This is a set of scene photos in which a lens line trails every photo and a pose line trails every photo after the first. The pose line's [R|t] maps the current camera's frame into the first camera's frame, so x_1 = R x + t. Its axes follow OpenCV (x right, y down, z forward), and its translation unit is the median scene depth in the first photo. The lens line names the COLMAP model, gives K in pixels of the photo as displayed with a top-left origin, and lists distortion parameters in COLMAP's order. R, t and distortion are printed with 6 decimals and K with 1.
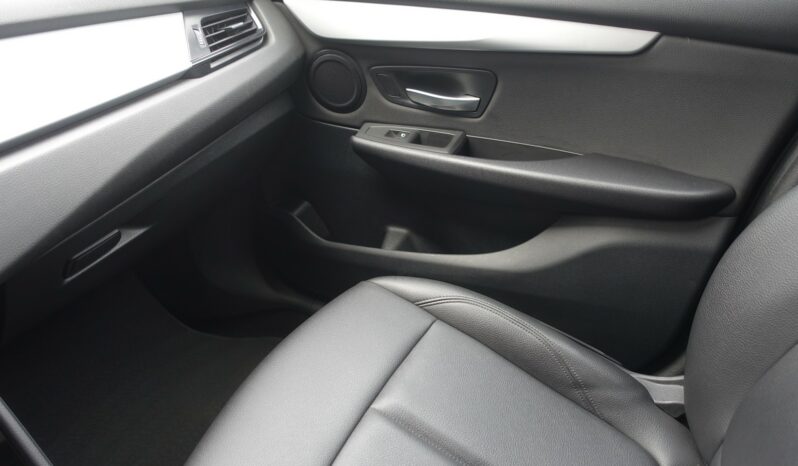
lens RADIAL K [[552.0, 0, 399.0], [0, 552.0, 233.0], [0, 0, 1]] dist [-0.006042, -0.003450]
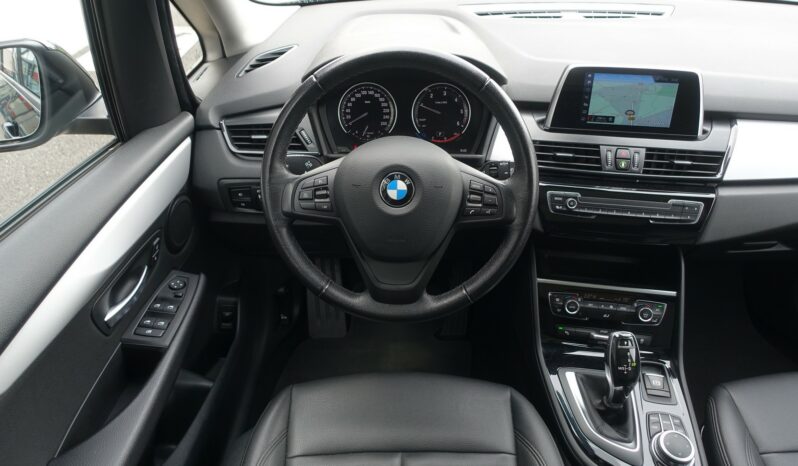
lens RADIAL K [[552.6, 0, 399.0], [0, 552.6, 233.0], [0, 0, 1]] dist [-0.004296, 0.000383]
pose [[0.452898, 0.511346, -0.730348, 0.103764], [-0.473648, 0.832013, 0.288810, 0.023987], [0.755341, 0.215127, 0.619016, -0.626817]]
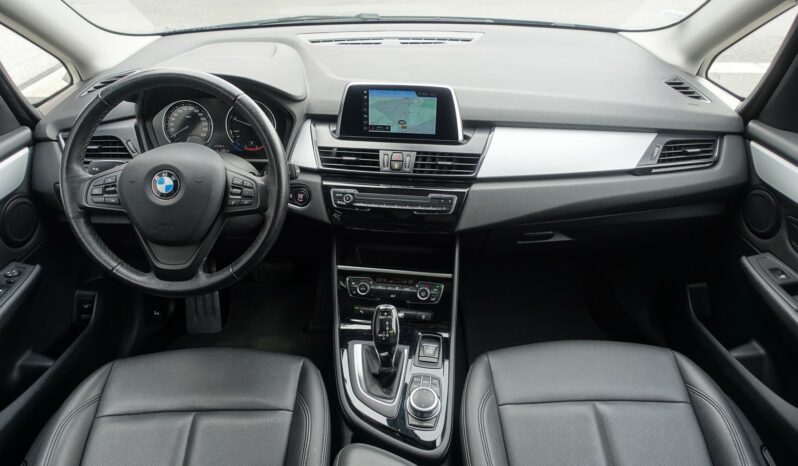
lens RADIAL K [[552.6, 0, 399.0], [0, 552.6, 233.0], [0, 0, 1]] dist [-0.004296, 0.000383]
pose [[0.474738, 0.472915, -0.742277, 0.482646], [-0.465020, 0.850823, 0.244658, -0.172486], [0.747249, 0.229025, 0.623832, -0.407538]]
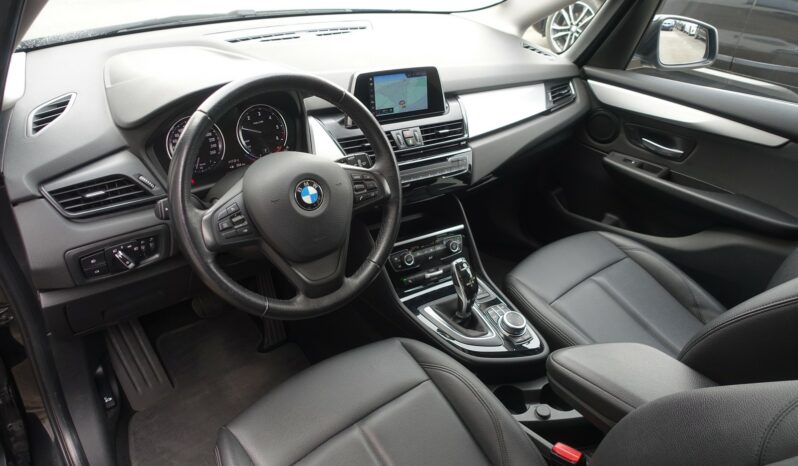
lens RADIAL K [[546.4, 0, 399.0], [0, 546.4, 233.0], [0, 0, 1]] dist [0.002833, -0.000981]
pose [[0.919385, 0.258353, -0.296623, -0.115013], [-0.263742, 0.964332, 0.022443, 0.224108], [0.291841, 0.057598, 0.954731, -0.994462]]
